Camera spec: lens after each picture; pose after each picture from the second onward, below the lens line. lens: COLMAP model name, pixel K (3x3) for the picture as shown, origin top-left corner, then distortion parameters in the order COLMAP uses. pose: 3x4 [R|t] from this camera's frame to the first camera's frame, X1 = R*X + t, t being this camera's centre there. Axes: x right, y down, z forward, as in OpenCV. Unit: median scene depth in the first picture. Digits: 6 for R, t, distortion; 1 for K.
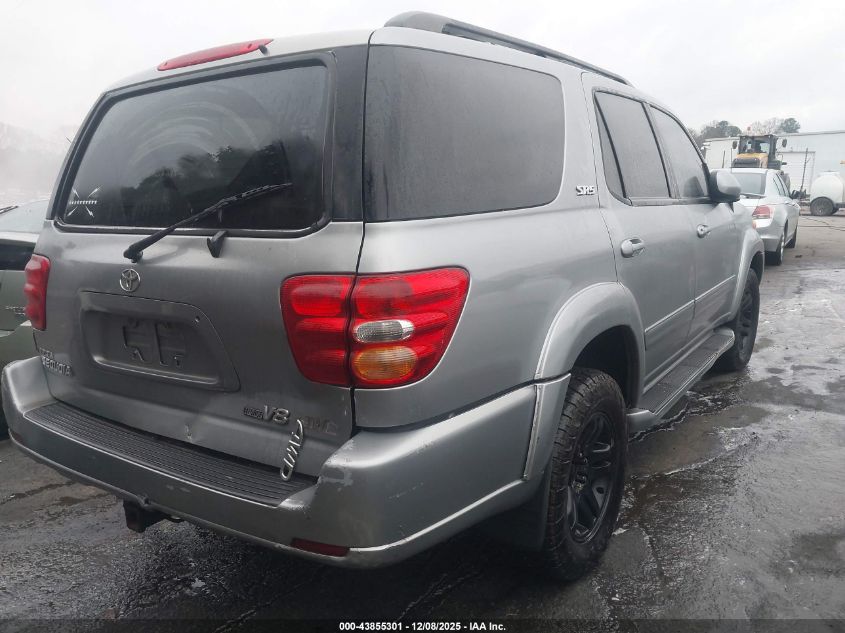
lens RADIAL K [[670.7, 0, 424.4], [0, 670.7, 324.0], [0, 0, 1]] dist [-0.001087, 0.000850]
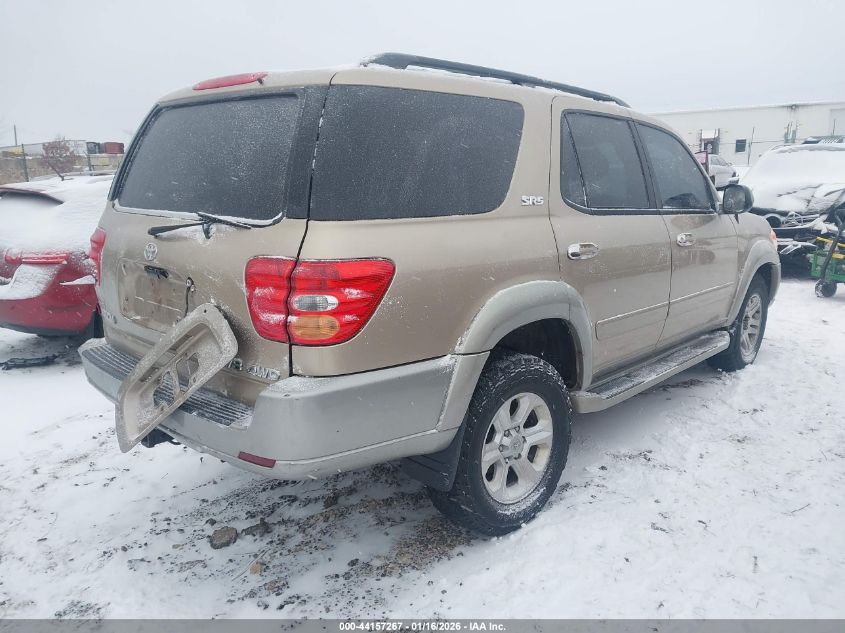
lens RADIAL K [[677.3, 0, 422.5], [0, 677.3, 316.5], [0, 0, 1]] dist [-0.034006, -0.003009]
pose [[0.991318, 0.070406, -0.111052, 0.240915], [-0.070131, 0.997517, 0.006388, 0.010461], [0.111226, 0.001455, 0.993794, -0.246567]]
